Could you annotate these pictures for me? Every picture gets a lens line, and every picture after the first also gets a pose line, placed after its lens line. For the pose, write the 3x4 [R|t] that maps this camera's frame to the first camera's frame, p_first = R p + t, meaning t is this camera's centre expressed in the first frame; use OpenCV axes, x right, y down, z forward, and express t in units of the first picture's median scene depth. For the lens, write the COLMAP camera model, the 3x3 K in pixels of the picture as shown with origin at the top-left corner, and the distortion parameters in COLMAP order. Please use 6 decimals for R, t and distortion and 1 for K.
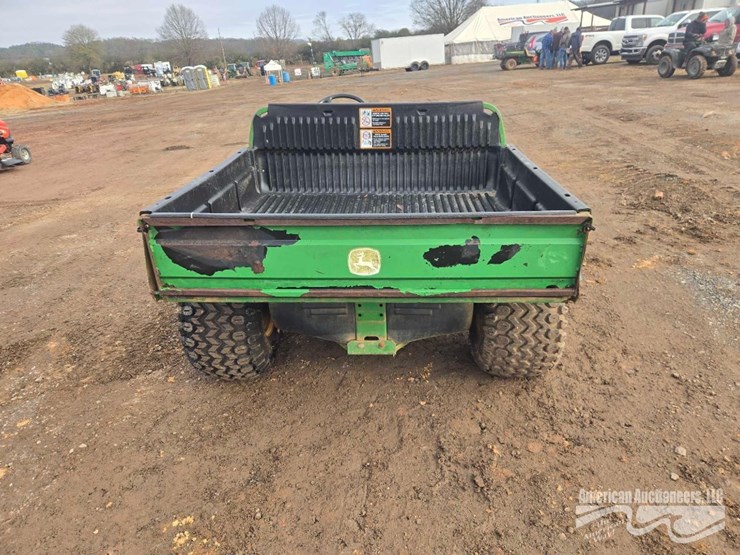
lens RADIAL K [[486.9, 0, 374.1], [0, 486.9, 279.7], [0, 0, 1]] dist [0.062555, -0.042847]
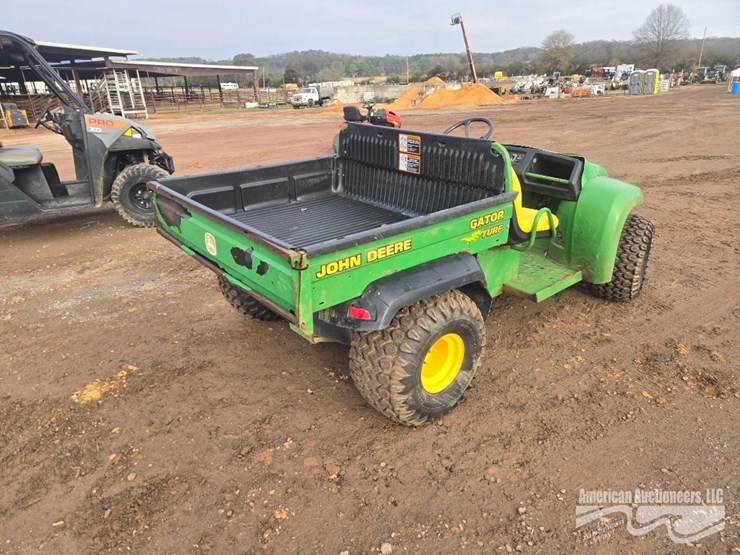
lens RADIAL K [[486.9, 0, 374.1], [0, 486.9, 279.7], [0, 0, 1]] dist [0.062555, -0.042847]
pose [[0.673904, 0.311458, -0.669961, 0.764995], [-0.313466, 0.941670, 0.122462, -0.156596], [0.669024, 0.127482, 0.732226, 0.196960]]
